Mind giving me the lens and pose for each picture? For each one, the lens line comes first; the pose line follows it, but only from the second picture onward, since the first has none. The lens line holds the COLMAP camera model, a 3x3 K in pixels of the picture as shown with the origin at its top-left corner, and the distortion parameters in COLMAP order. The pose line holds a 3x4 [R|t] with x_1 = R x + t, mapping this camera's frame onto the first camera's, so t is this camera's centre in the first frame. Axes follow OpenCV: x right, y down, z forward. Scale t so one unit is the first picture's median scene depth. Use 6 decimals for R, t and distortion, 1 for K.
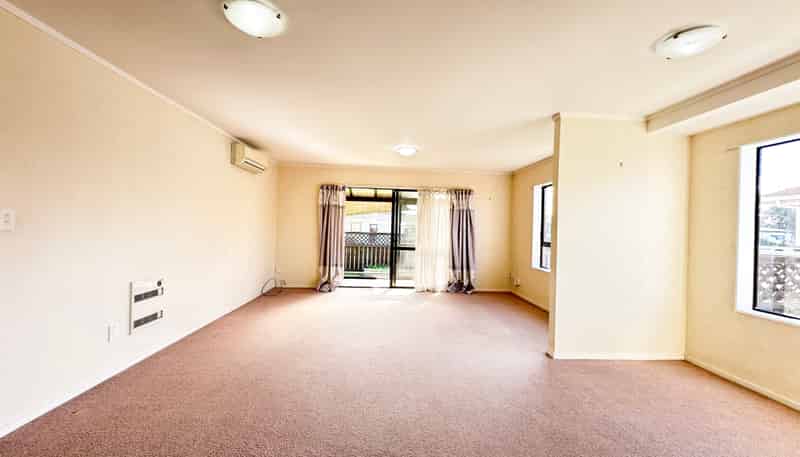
lens RADIAL K [[318.0, 0, 400.0], [0, 318.0, 228.5], [0, 0, 1]] dist [0.001109, 0.000074]
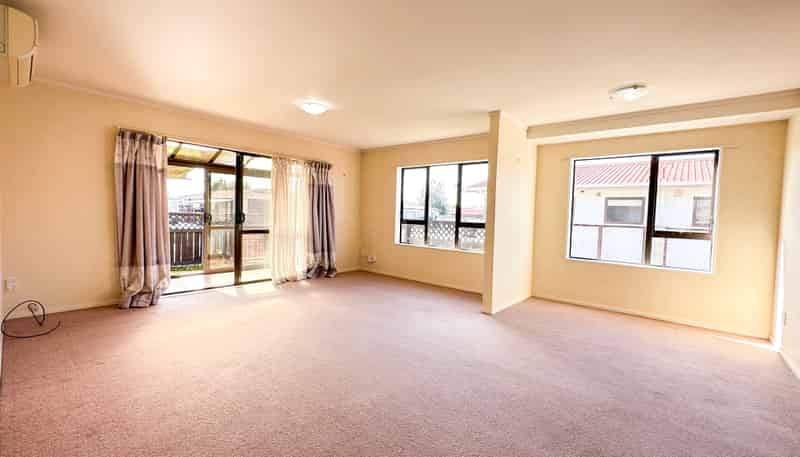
lens RADIAL K [[331.8, 0, 400.0], [0, 331.8, 228.5], [0, 0, 1]] dist [-0.002094, -0.000103]
pose [[0.690215, -0.038597, 0.722574, -0.333450], [-0.010317, 0.997950, 0.063162, 0.000807], [-0.723530, -0.051050, 0.688402, 0.194875]]
